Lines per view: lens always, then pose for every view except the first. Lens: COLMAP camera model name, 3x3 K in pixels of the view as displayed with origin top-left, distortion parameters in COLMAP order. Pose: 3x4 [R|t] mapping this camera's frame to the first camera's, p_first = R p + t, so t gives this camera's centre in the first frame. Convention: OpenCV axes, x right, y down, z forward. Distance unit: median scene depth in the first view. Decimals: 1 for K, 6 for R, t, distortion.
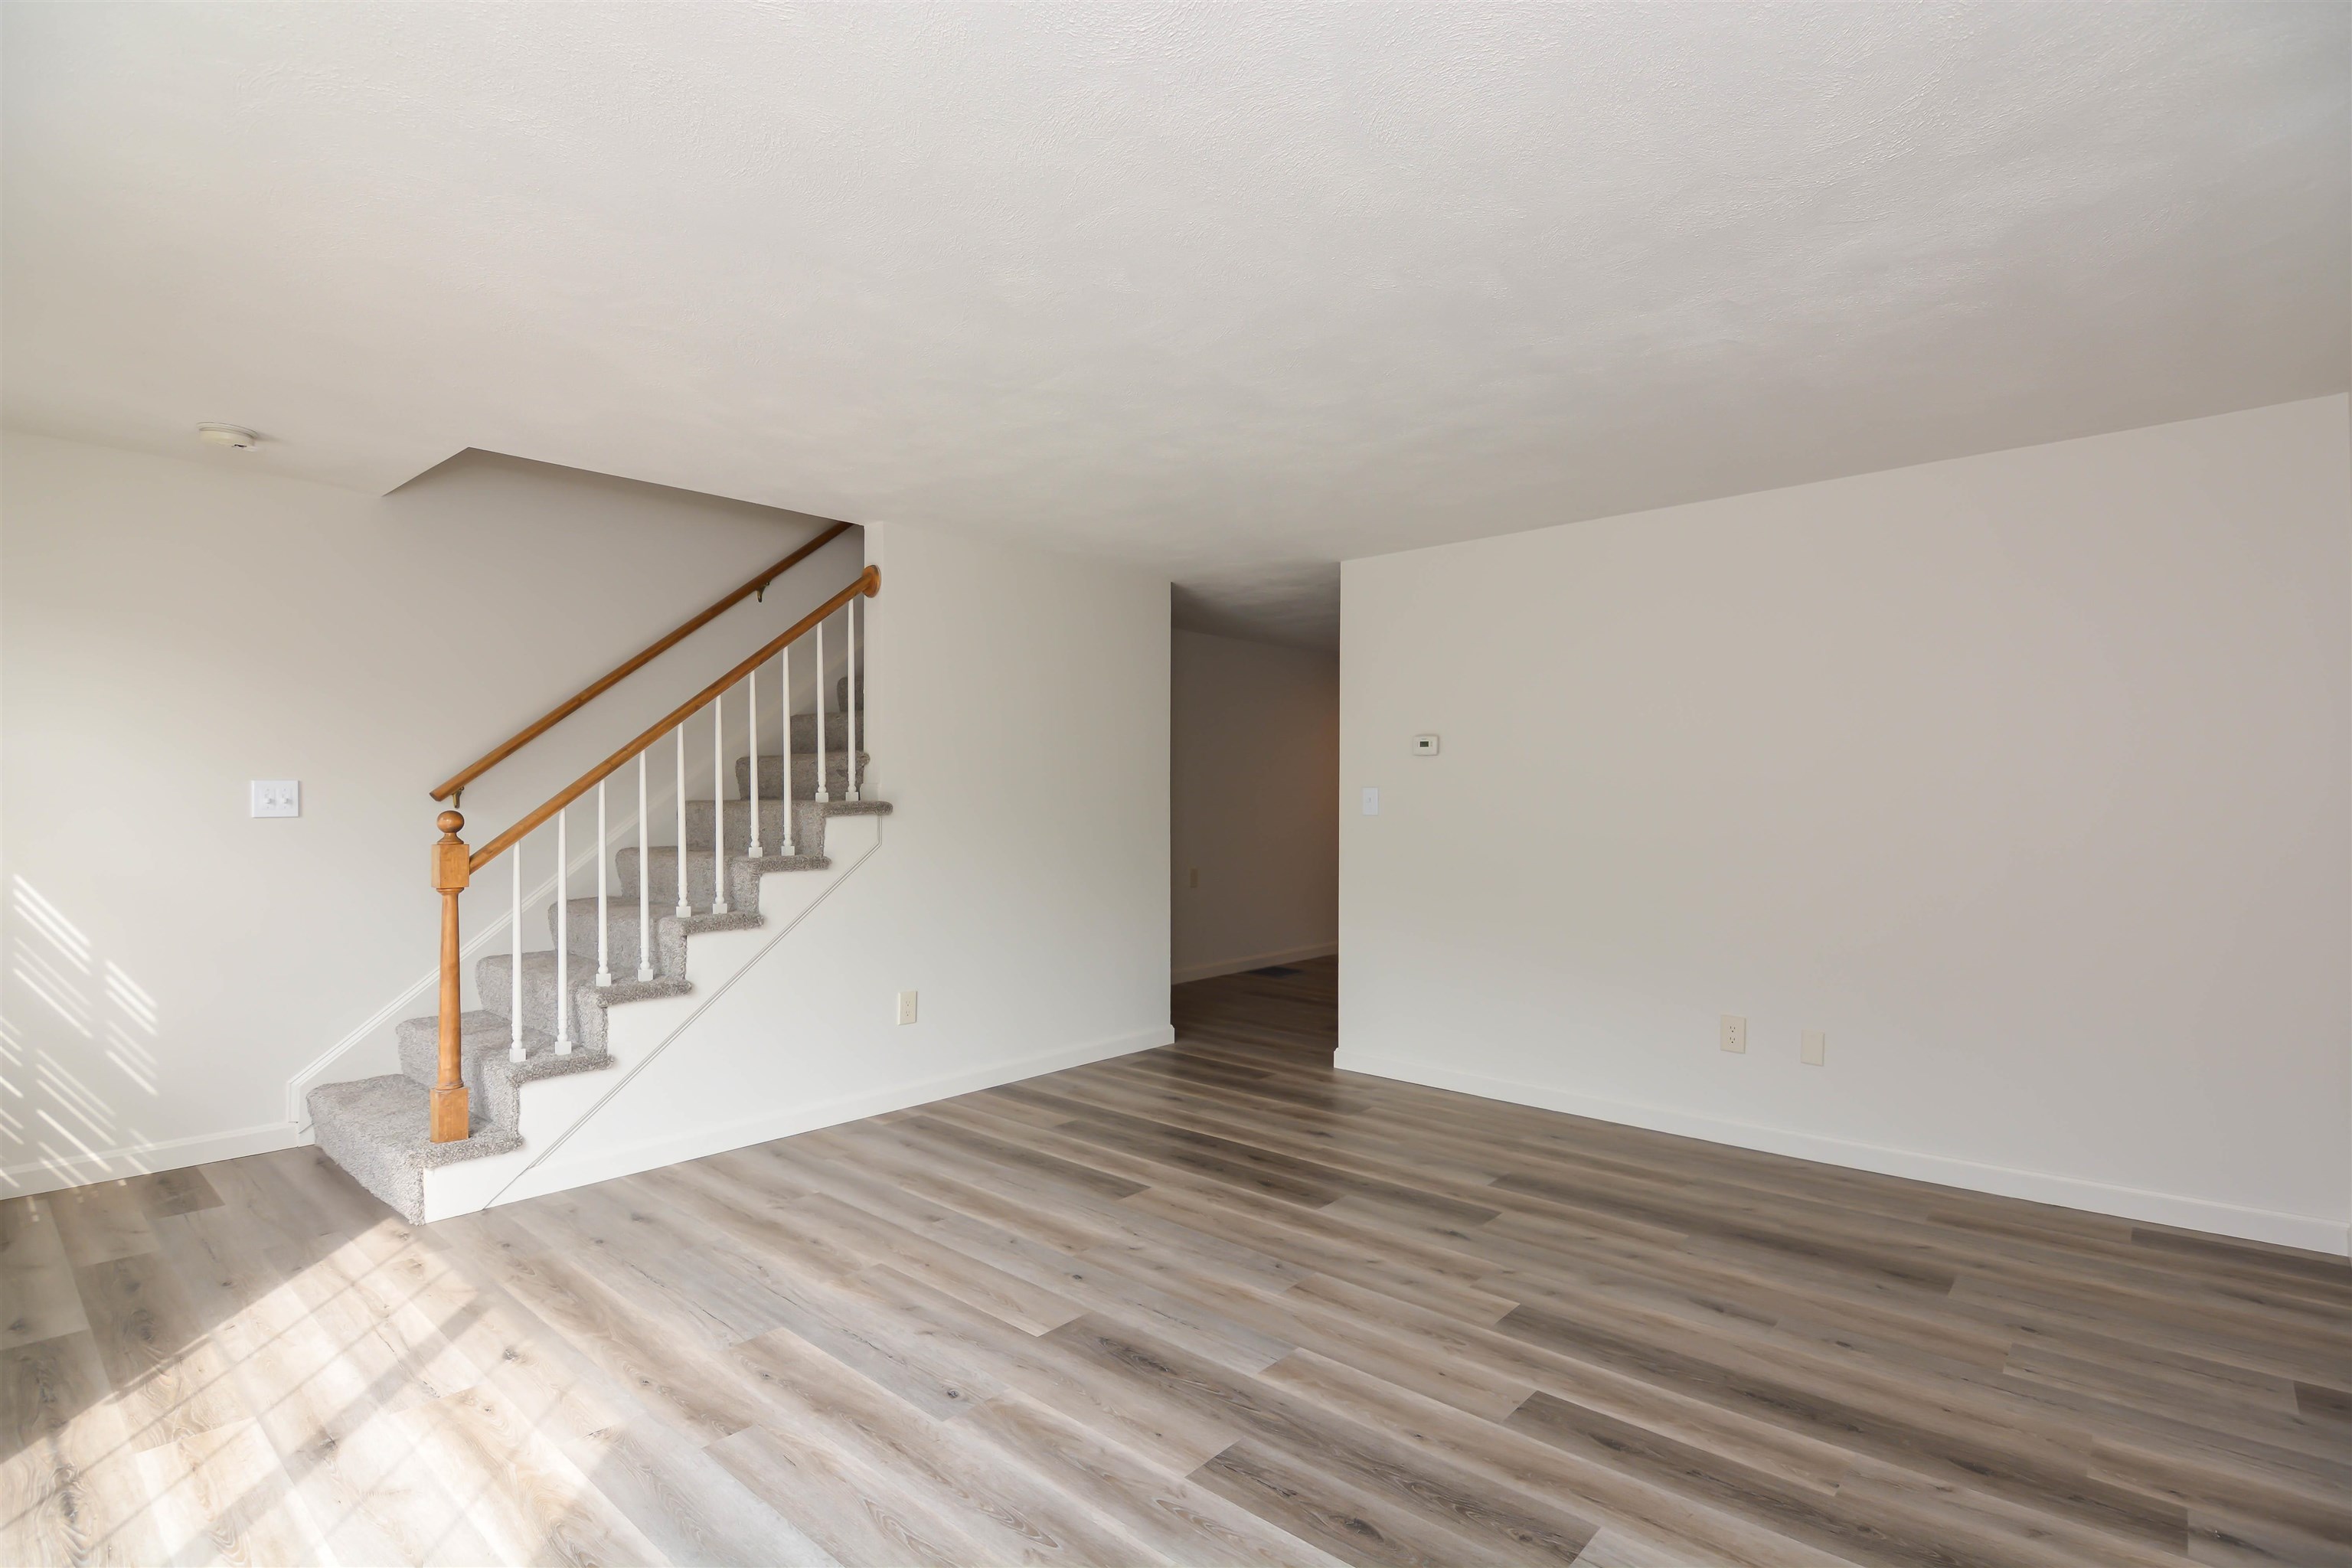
lens RADIAL K [[1130.6, 0, 1185.6], [0, 1130.6, 788.2], [0, 0, 1]] dist [0.011830, -0.013971]
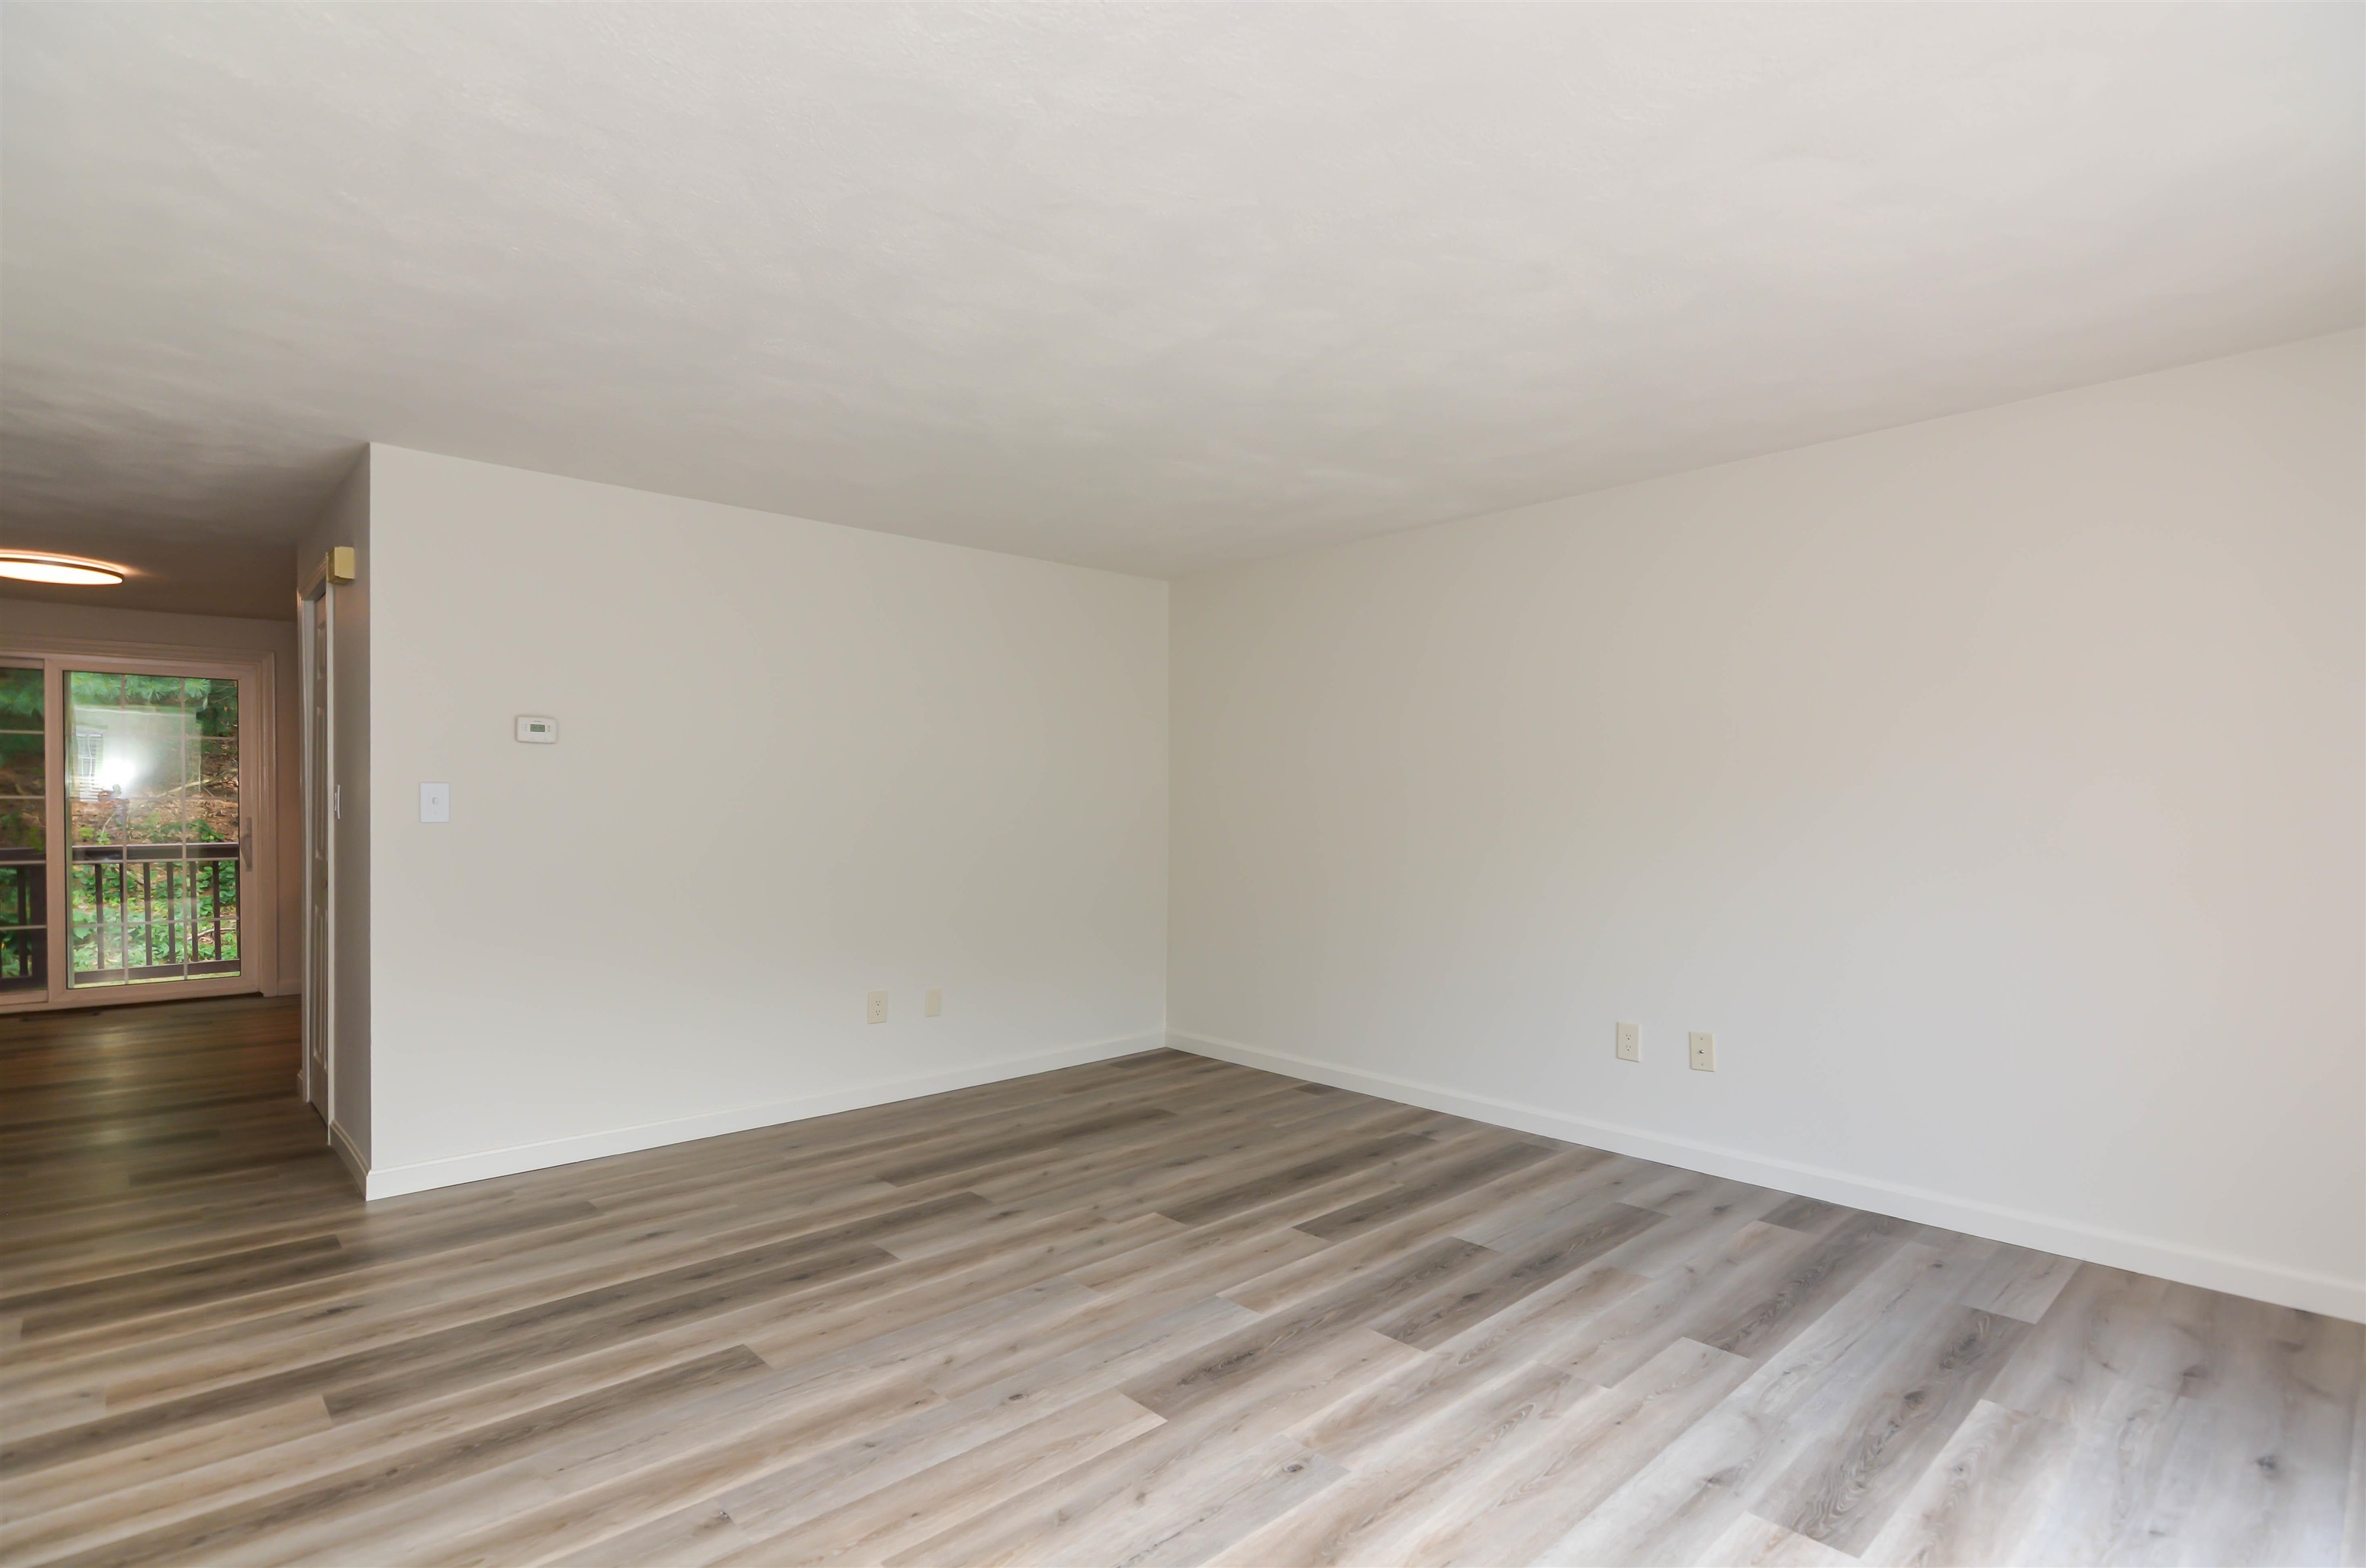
lens RADIAL K [[1160.5, 0, 1195.5], [0, 1160.5, 813.4], [0, 0, 1]] dist [0.018343, -0.025484]
pose [[0.089879, -0.009029, 0.995912, -0.808721], [-0.010210, 0.999898, 0.009986, 0.009947], [-0.995900, -0.011065, 0.089777, 0.725829]]
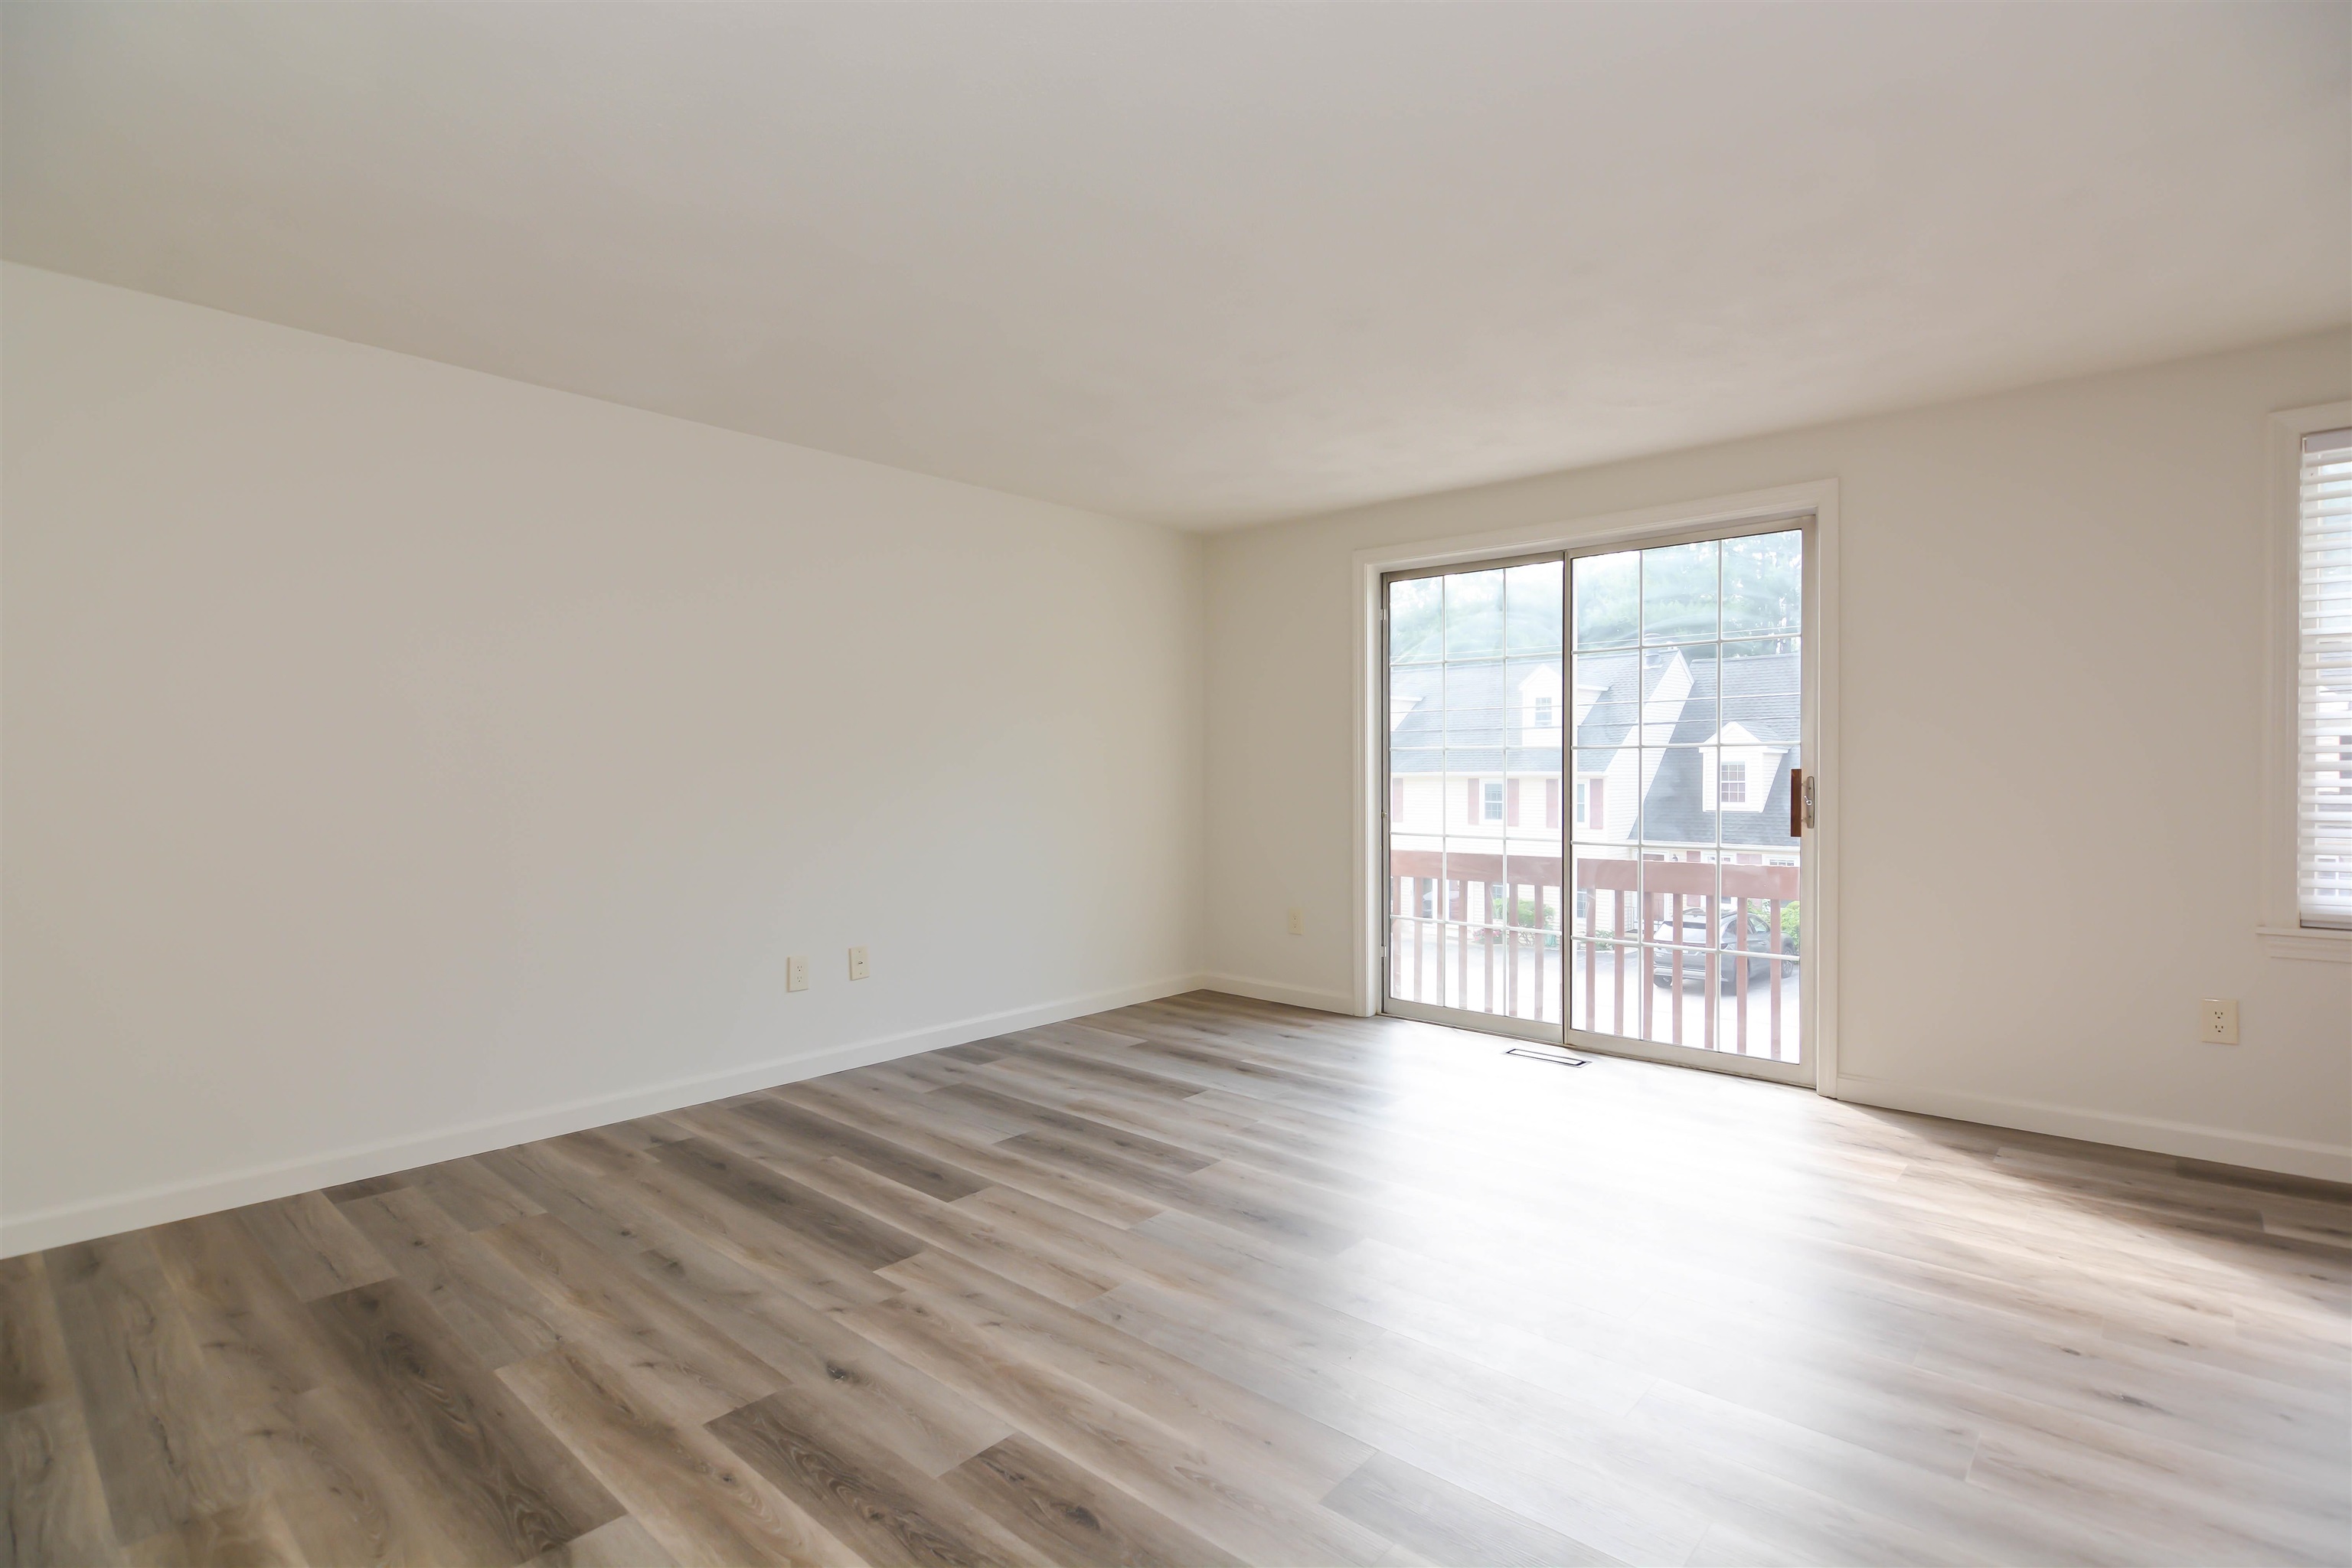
lens RADIAL K [[1116.2, 0, 1194.6], [0, 1116.2, 777.9], [0, 0, 1]] dist [0.012836, -0.013104]
pose [[-0.999972, 0.000837, -0.007502, 0.031369], [0.000855, 0.999997, -0.002467, 0.043299], [0.007500, -0.002473, -0.999969, 1.647148]]
